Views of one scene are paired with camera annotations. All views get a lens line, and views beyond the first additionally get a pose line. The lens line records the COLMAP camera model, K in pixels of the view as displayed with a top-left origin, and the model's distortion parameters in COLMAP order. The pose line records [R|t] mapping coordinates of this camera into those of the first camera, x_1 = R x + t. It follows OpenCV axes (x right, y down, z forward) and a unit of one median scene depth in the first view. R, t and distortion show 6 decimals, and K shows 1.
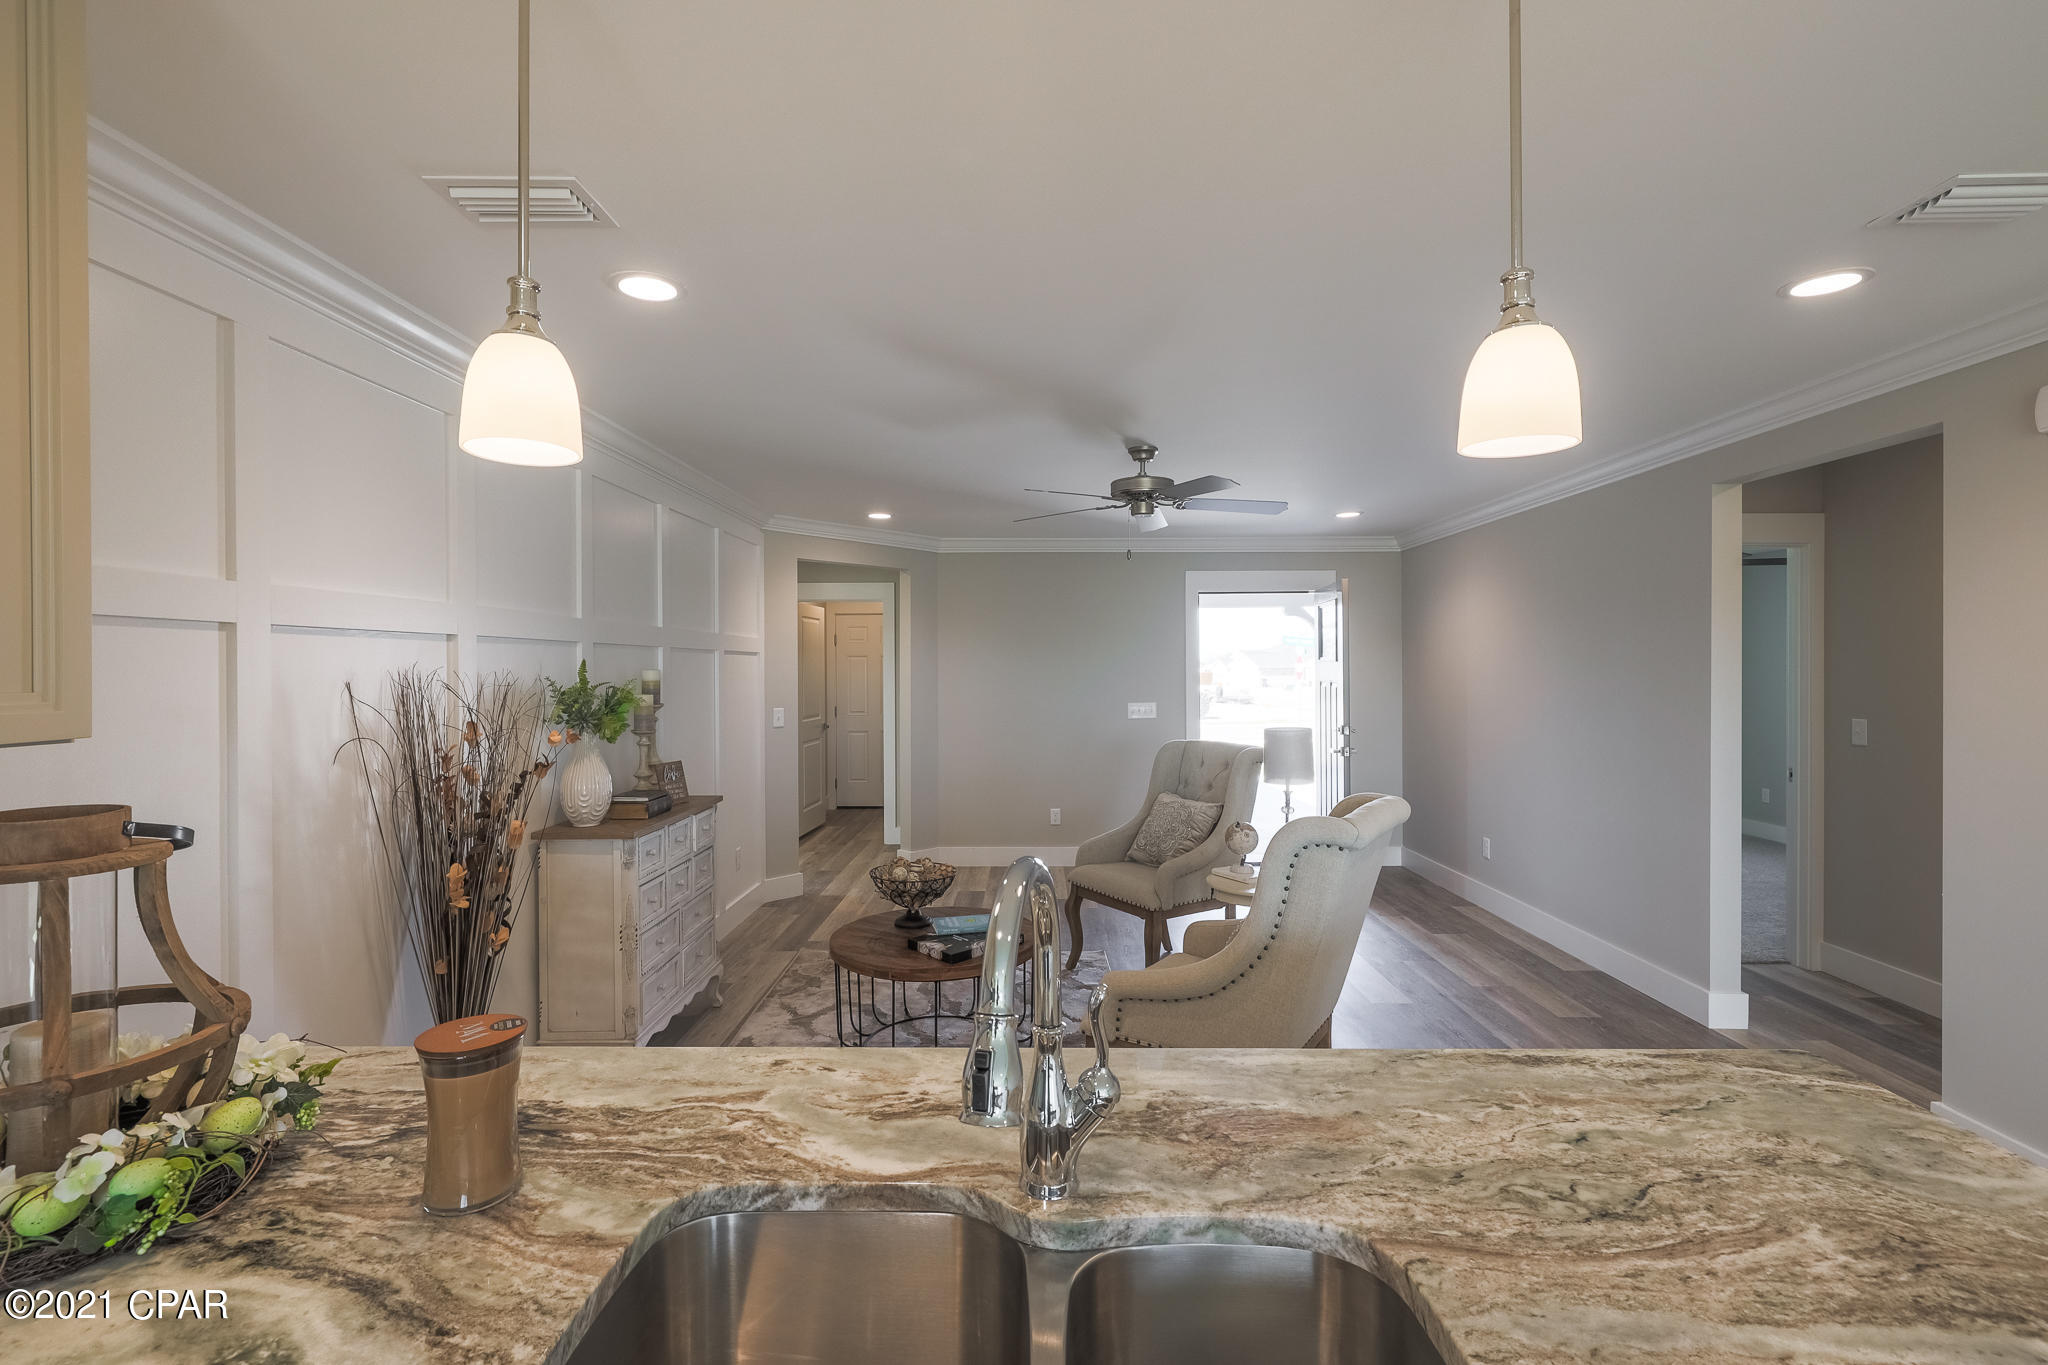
lens RADIAL K [[921.6, 0, 1022.9], [0, 921.6, 671.3], [0, 0, 1]] dist [0.002333, 0.000781]
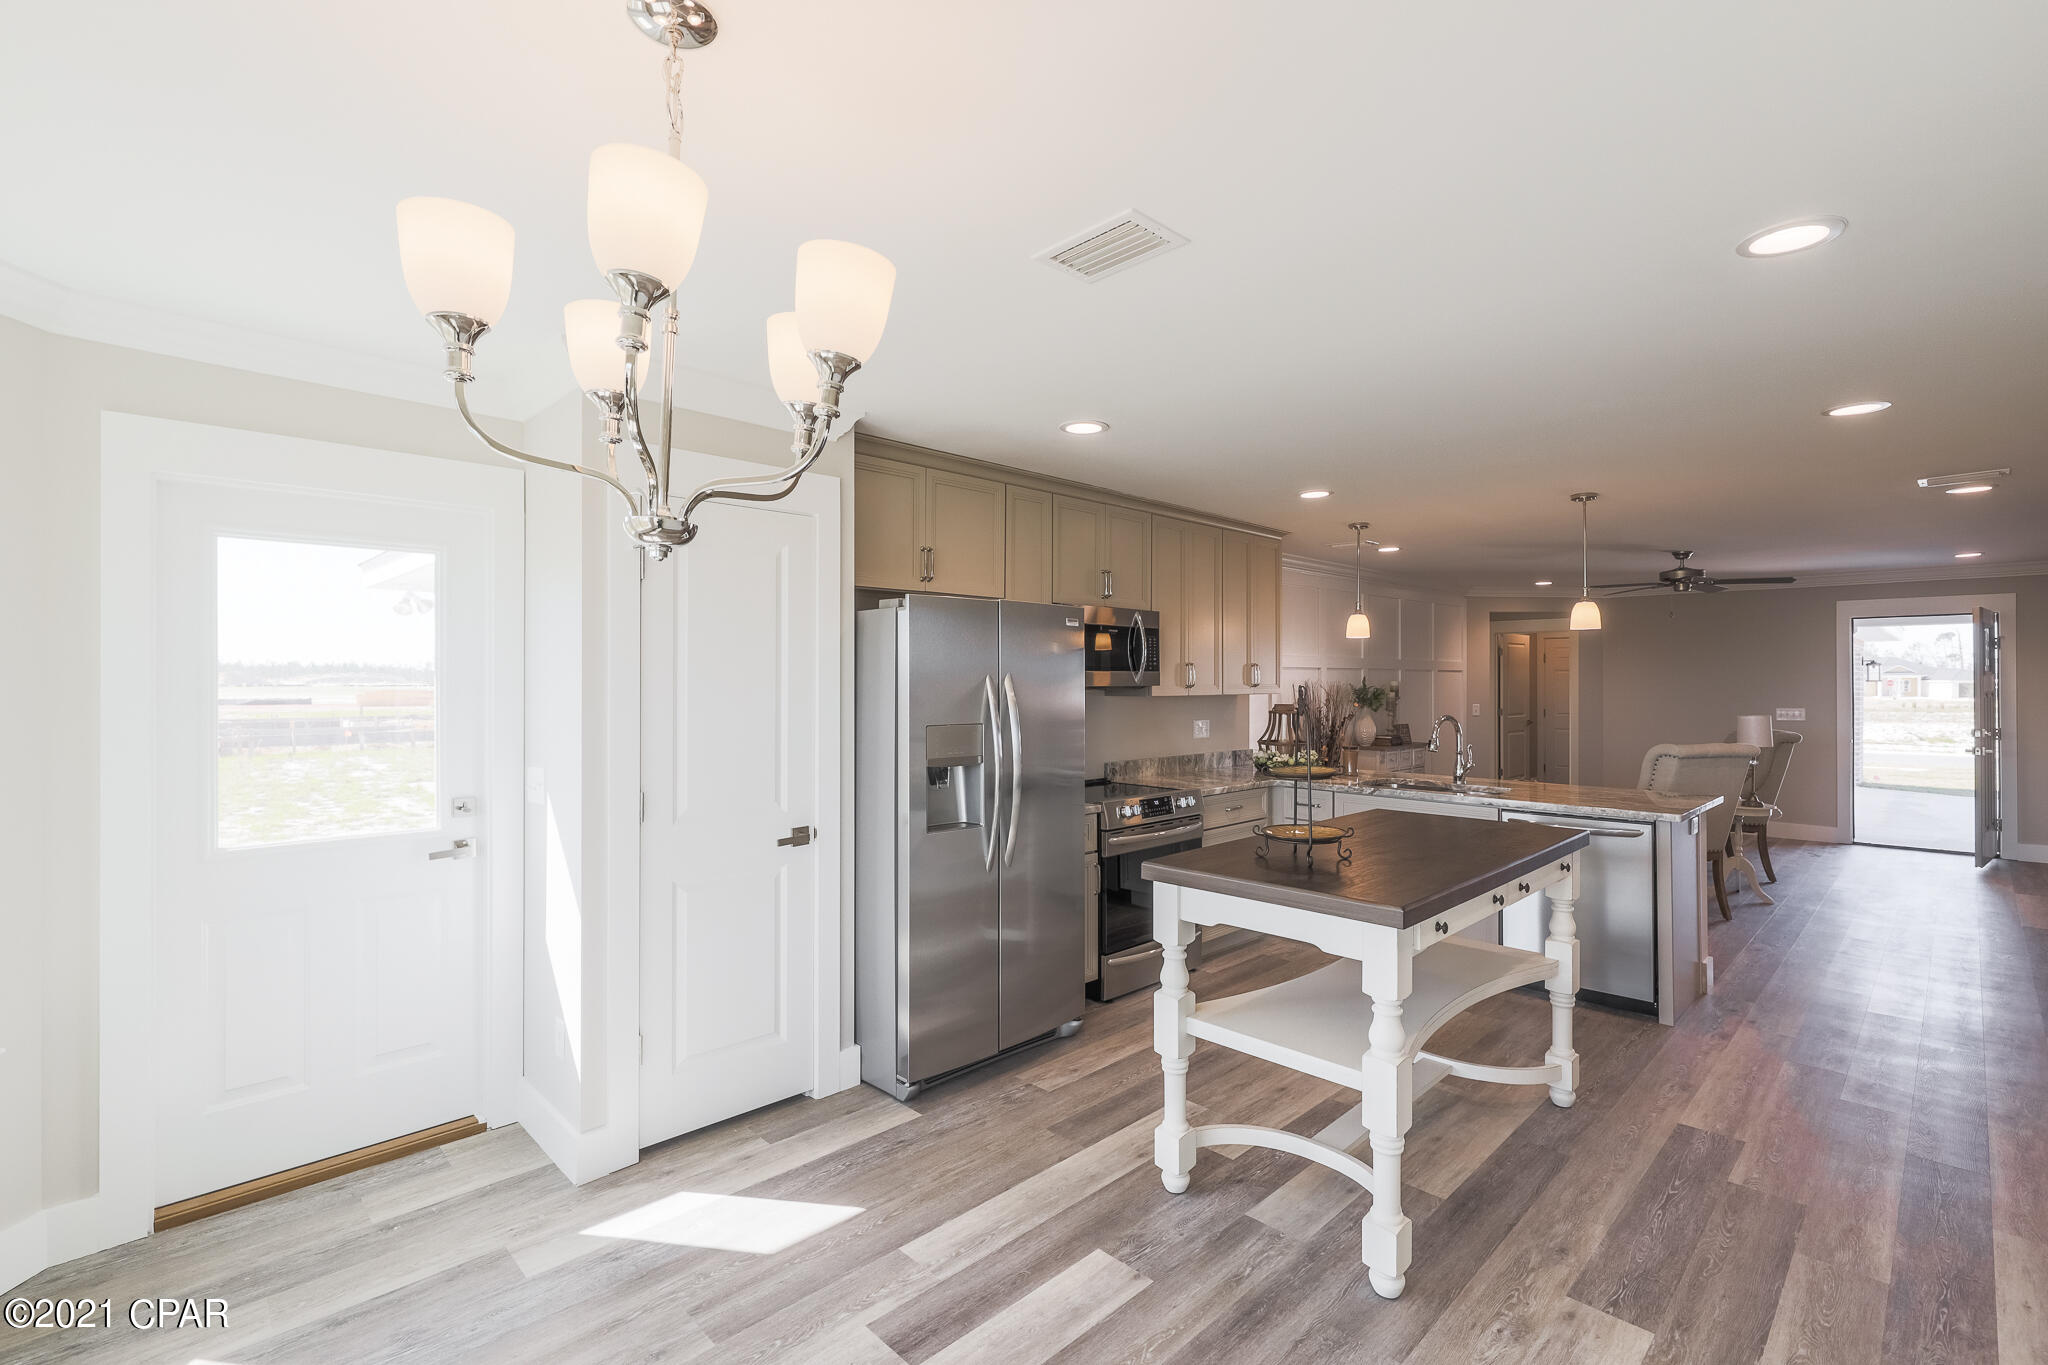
lens RADIAL K [[921.6, 0, 1022.9], [0, 921.6, 671.3], [0, 0, 1]] dist [0.002333, 0.000781]
pose [[0.705521, -0.002467, -0.708685, 0.514444], [-0.004289, 0.999961, -0.007752, -0.003298], [0.708677, 0.008509, 0.705482, -1.141009]]
